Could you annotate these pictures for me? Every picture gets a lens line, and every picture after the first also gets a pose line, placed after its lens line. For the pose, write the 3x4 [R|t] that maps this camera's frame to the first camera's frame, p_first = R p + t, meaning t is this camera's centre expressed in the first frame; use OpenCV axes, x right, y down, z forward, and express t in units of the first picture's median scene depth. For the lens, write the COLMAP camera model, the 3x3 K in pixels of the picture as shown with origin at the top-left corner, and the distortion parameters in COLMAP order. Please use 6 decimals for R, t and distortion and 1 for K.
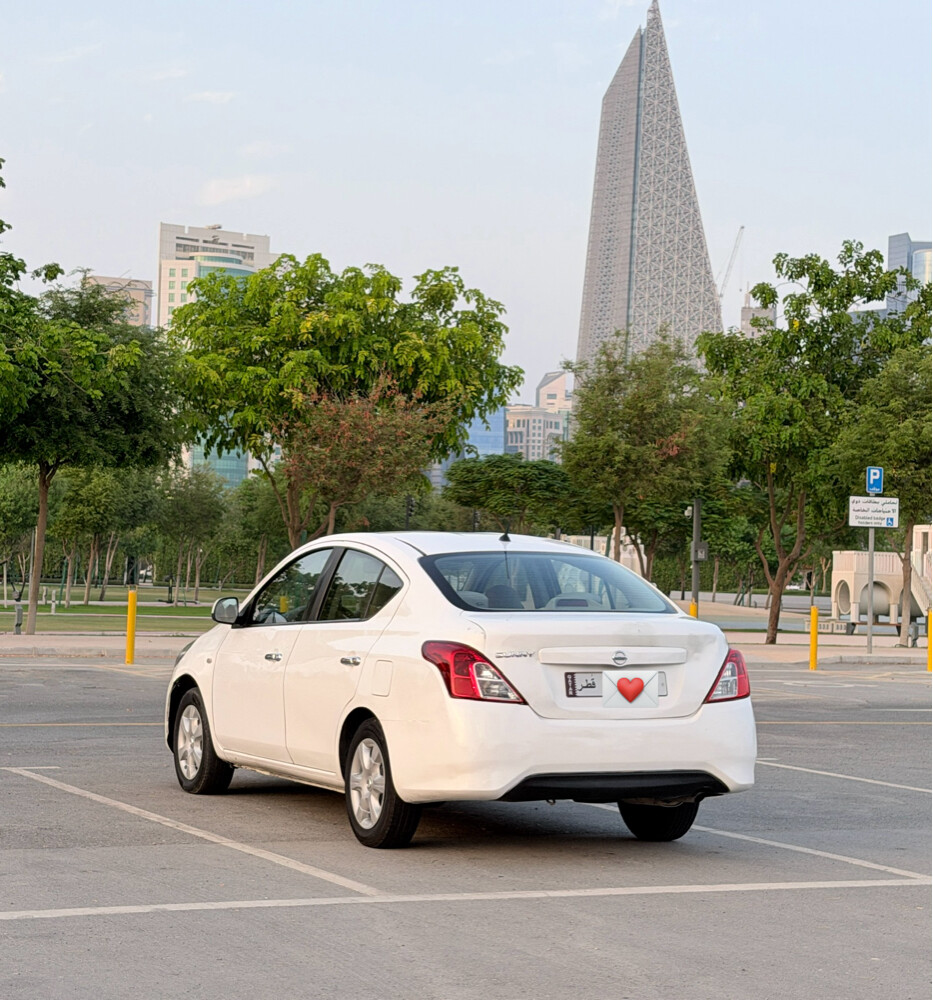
lens RADIAL K [[2042.7, 0, 471.5], [0, 2042.7, 490.9], [0, 0, 1]] dist [0.157462, 0.000000]
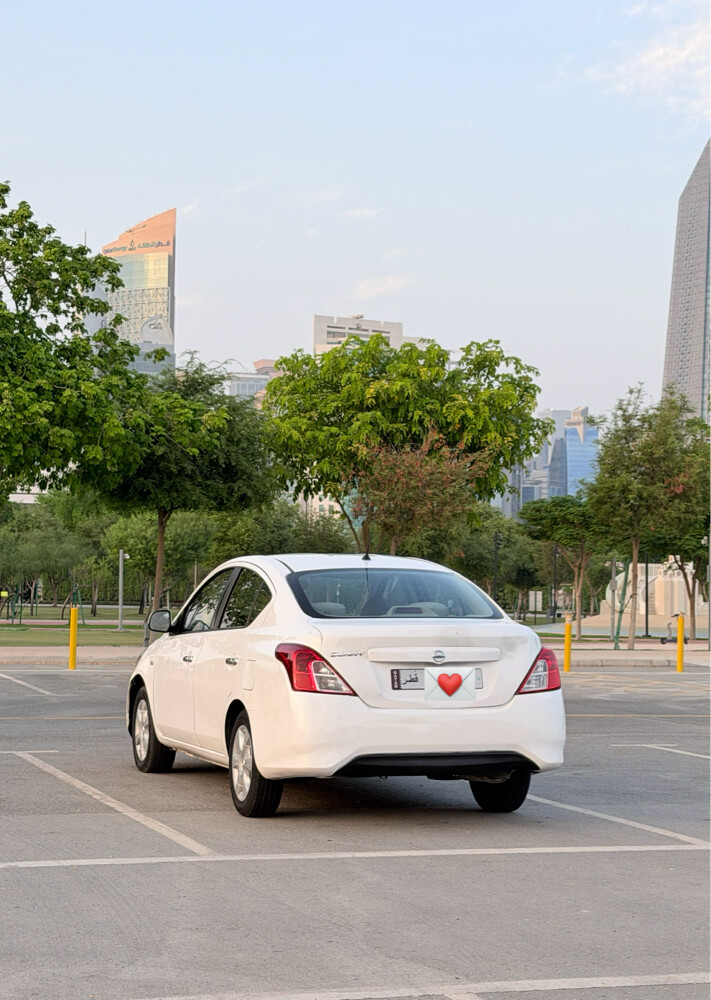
lens RADIAL K [[1683.5, 0, 351.7], [0, 1683.5, 510.2], [0, 0, 1]] dist [0.125057, 0.000000]
pose [[0.993061, -0.017048, -0.116359, 0.029138], [0.015772, 0.999805, -0.011878, 0.001681], [0.116538, 0.009960, 0.993136, 0.005390]]
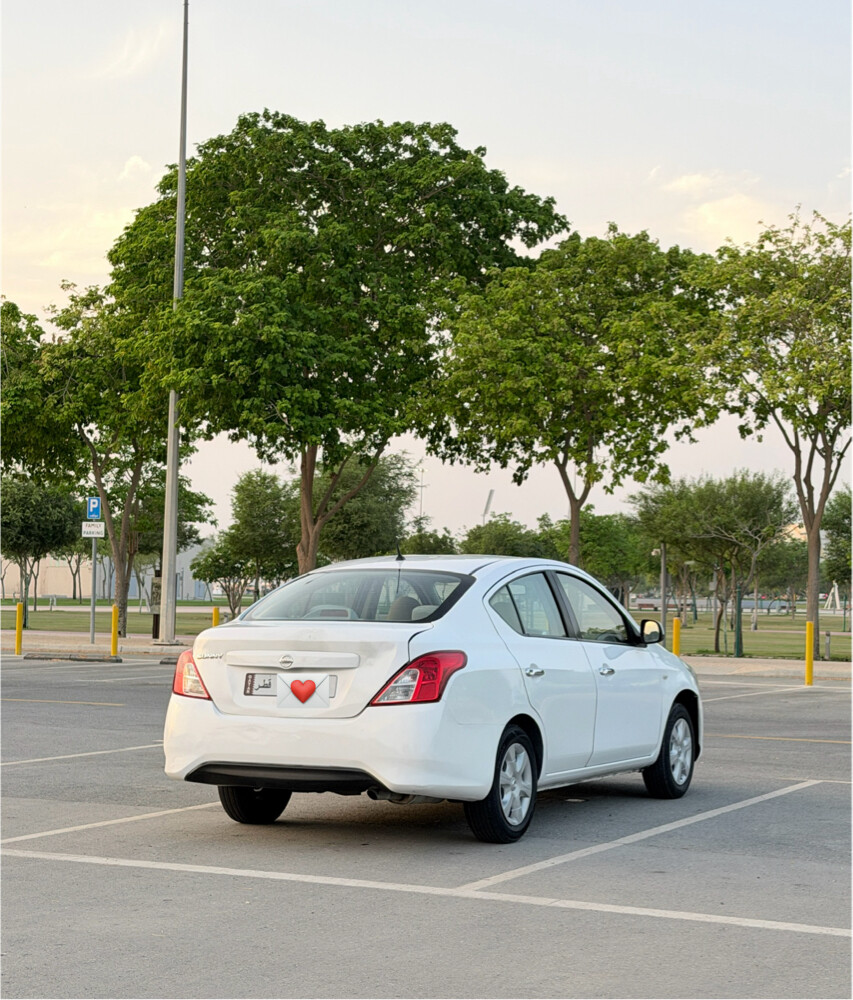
lens RADIAL K [[1704.3, 0, 442.0], [0, 1704.3, 537.8], [0, 0, 1]] dist [0.135958, 0.000000]
pose [[0.641068, -0.044746, -0.766178, 0.176100], [0.034359, 0.998971, -0.029593, 0.009684], [0.766714, -0.007354, 0.641946, 0.101315]]
